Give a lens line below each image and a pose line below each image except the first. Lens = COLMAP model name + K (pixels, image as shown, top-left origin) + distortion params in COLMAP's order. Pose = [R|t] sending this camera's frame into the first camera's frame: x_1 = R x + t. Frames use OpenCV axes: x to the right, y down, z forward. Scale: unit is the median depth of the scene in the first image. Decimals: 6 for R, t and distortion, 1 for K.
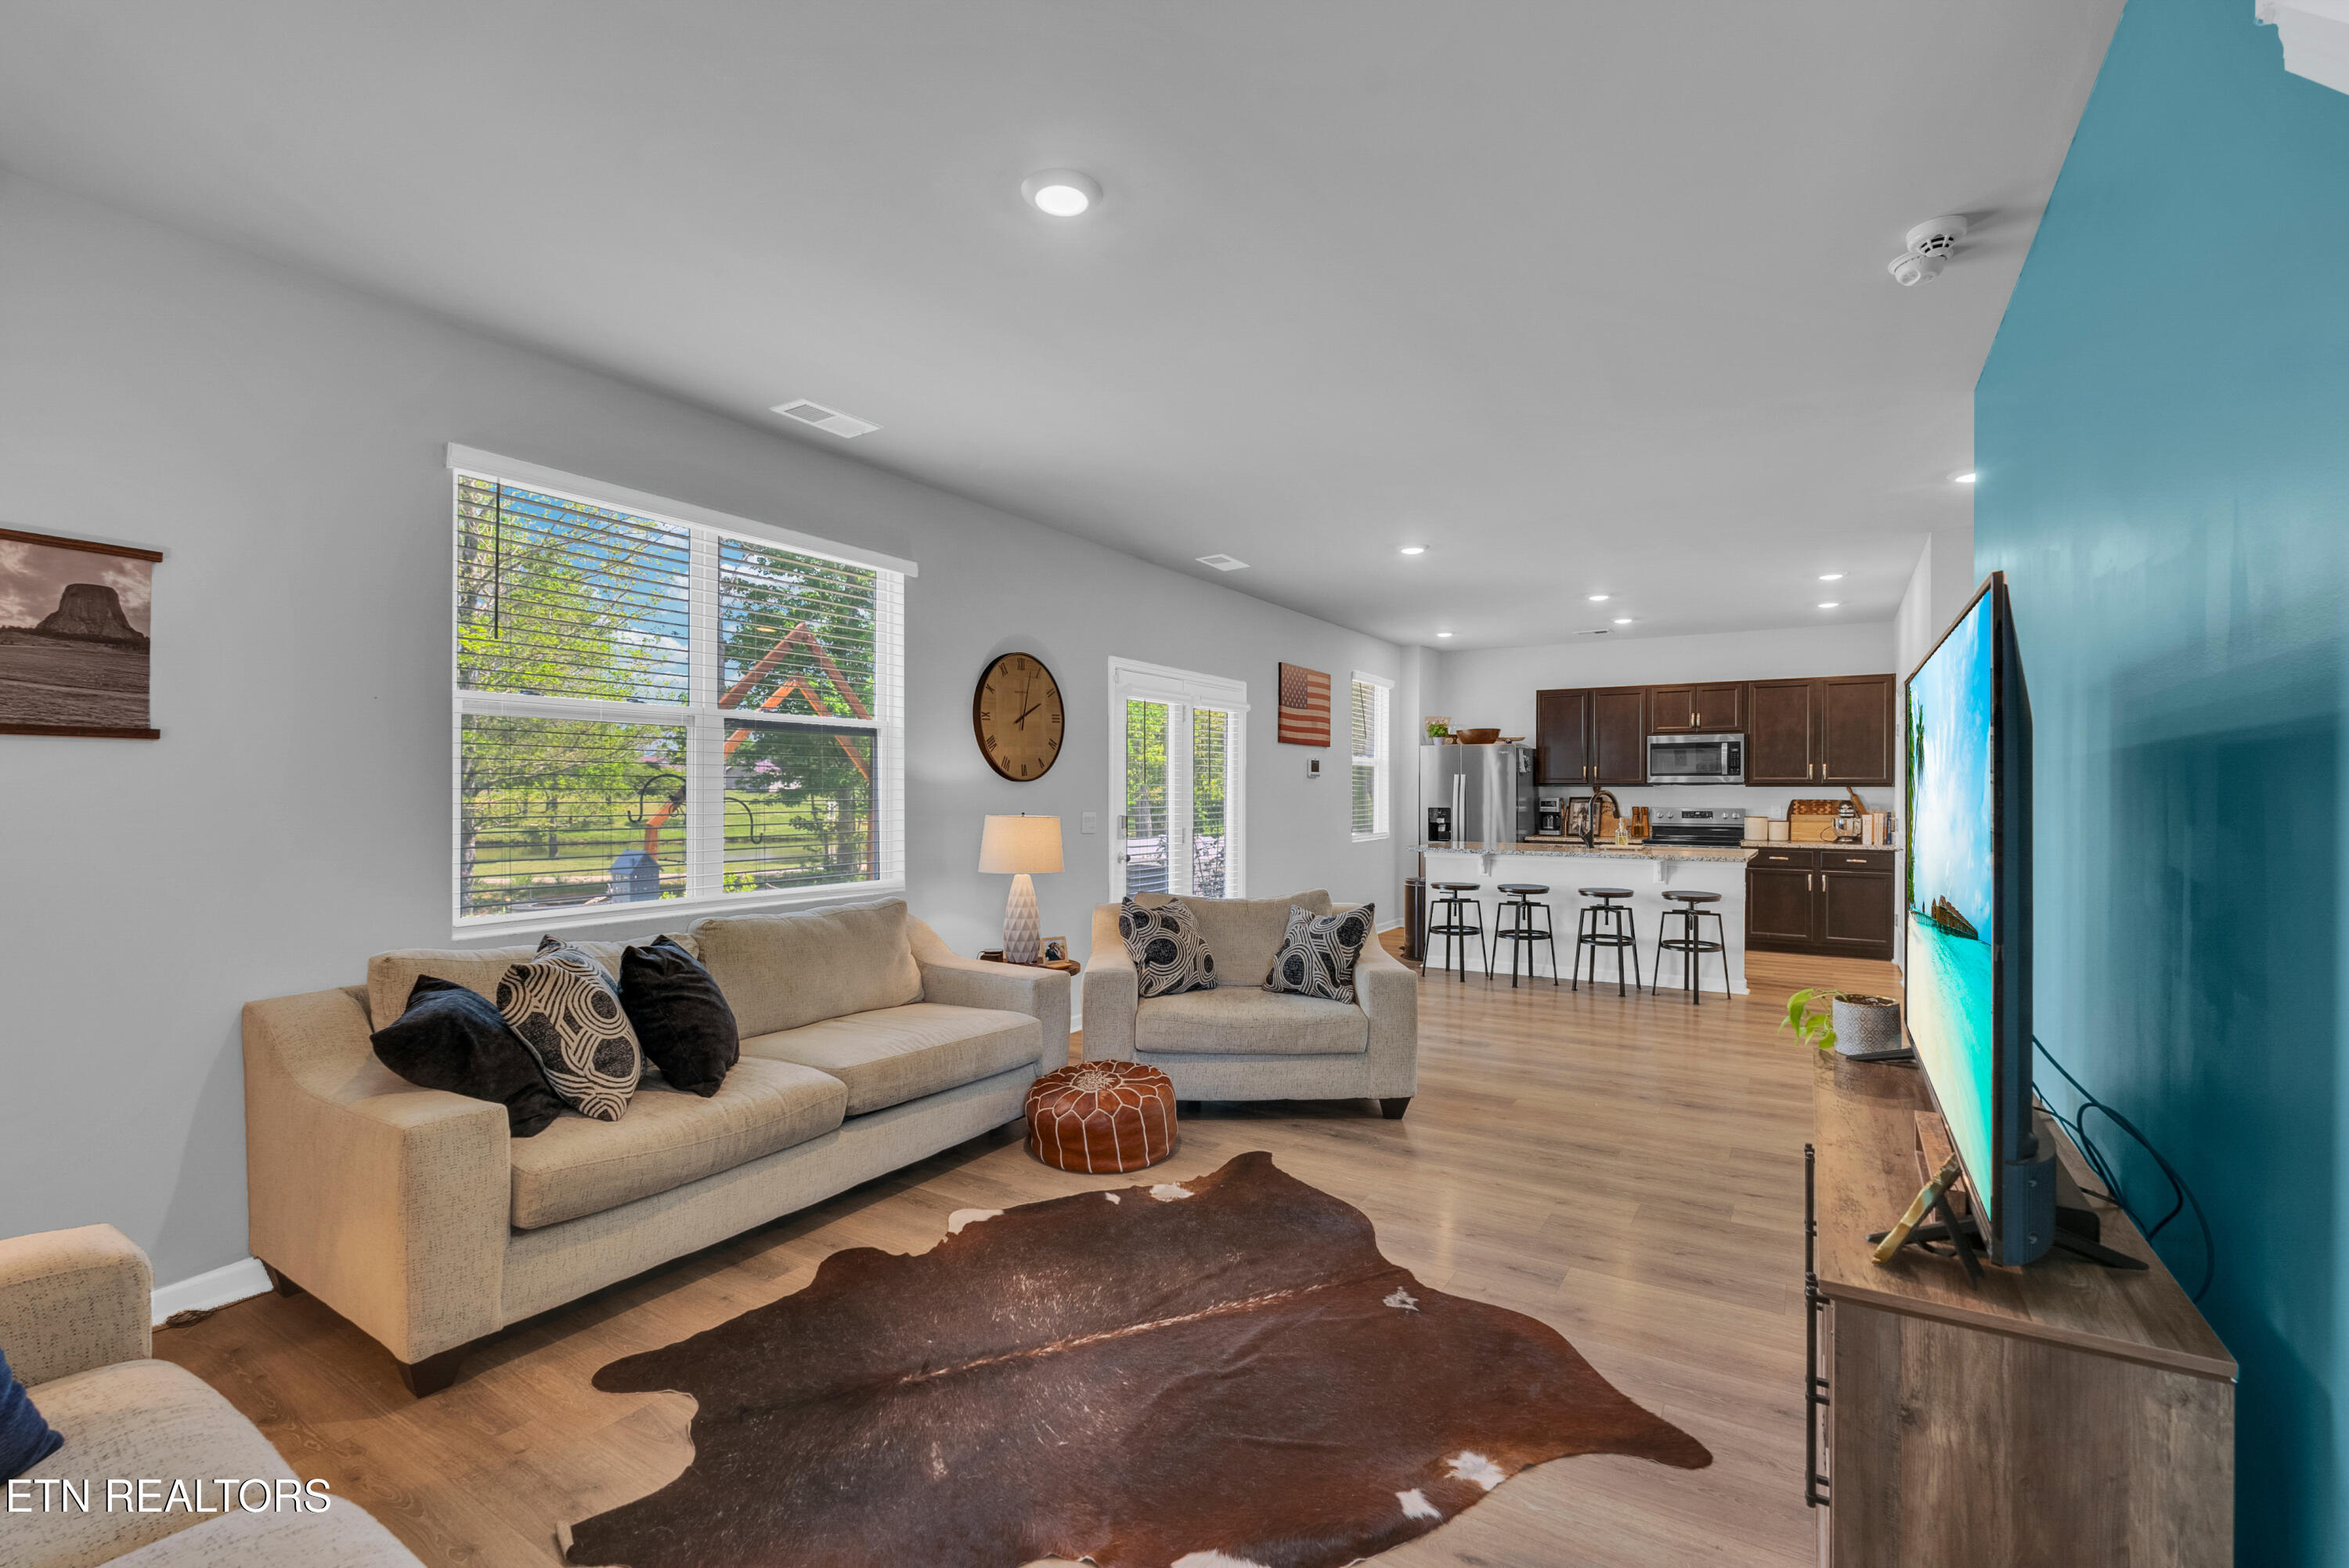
lens RADIAL K [[1029.6, 0, 1189.8], [0, 1029.6, 790.0], [0, 0, 1]] dist [-0.003288, 0.001008]
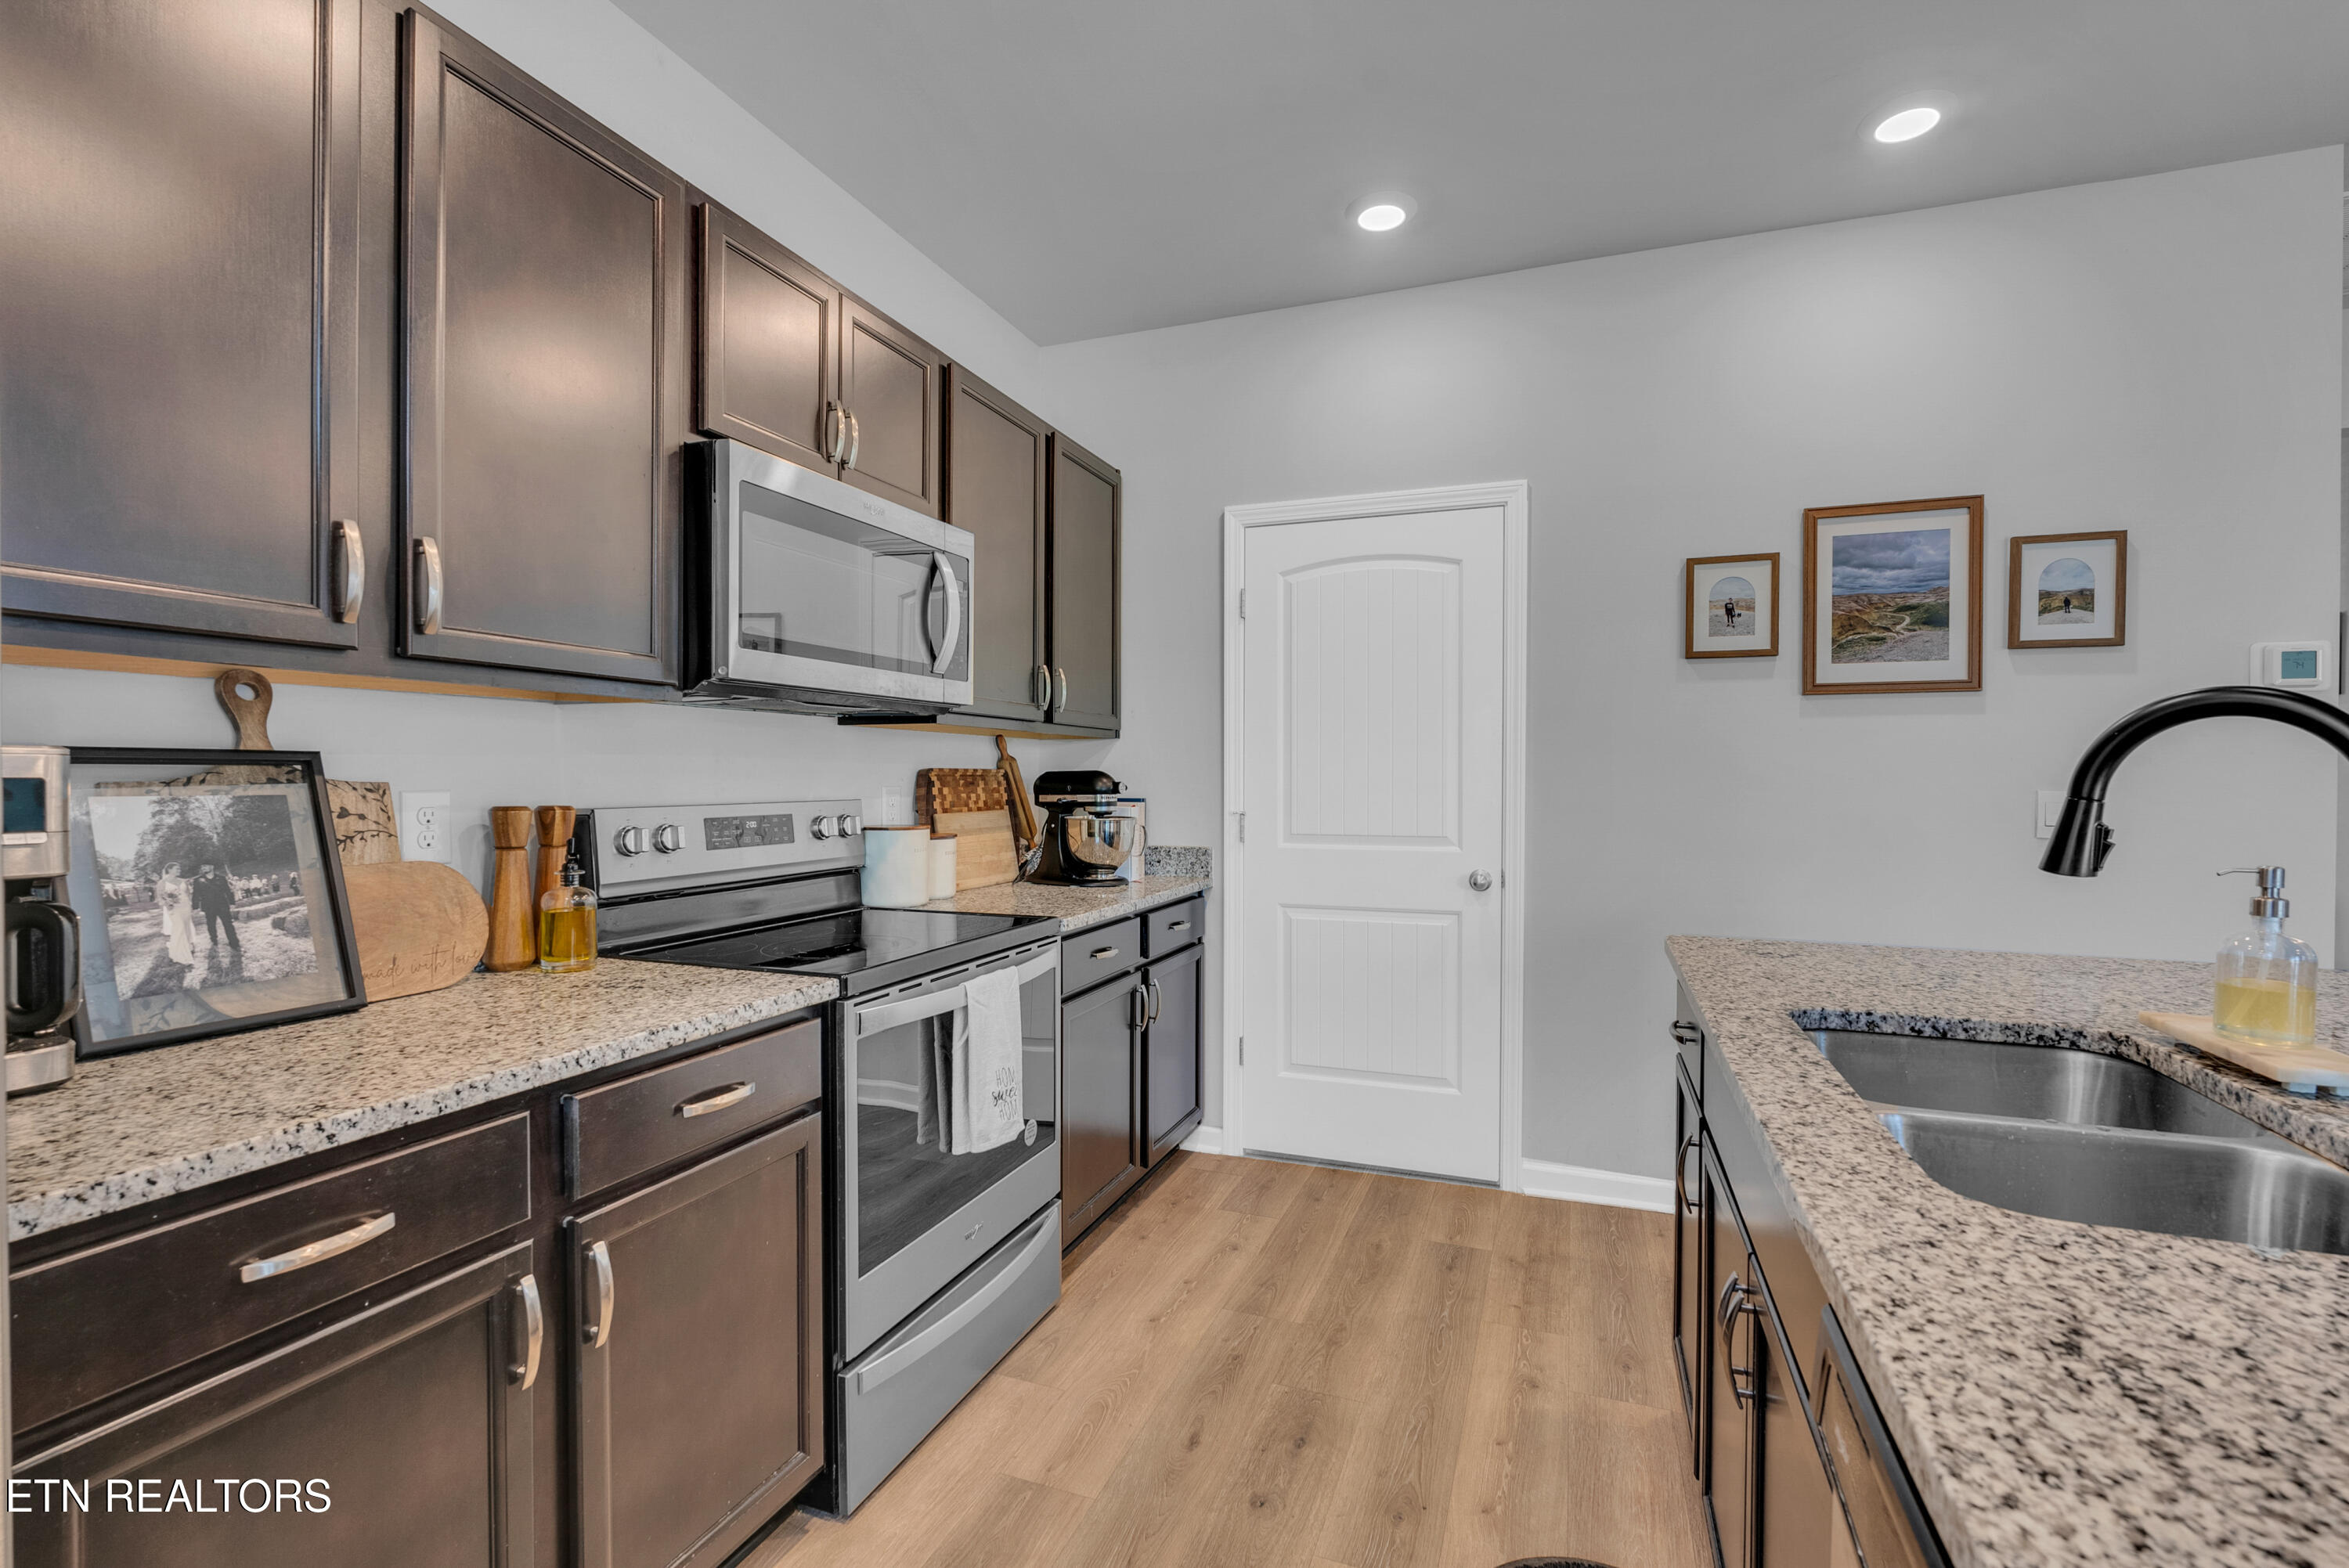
lens RADIAL K [[1029.6, 0, 1189.8], [0, 1029.6, 790.0], [0, 0, 1]] dist [-0.003288, 0.001008]
pose [[-0.193866, -0.015423, 0.980907, 0.243534], [-0.004120, 0.999880, 0.014908, 0.010808], [-0.981019, -0.001151, -0.193906, 0.977133]]
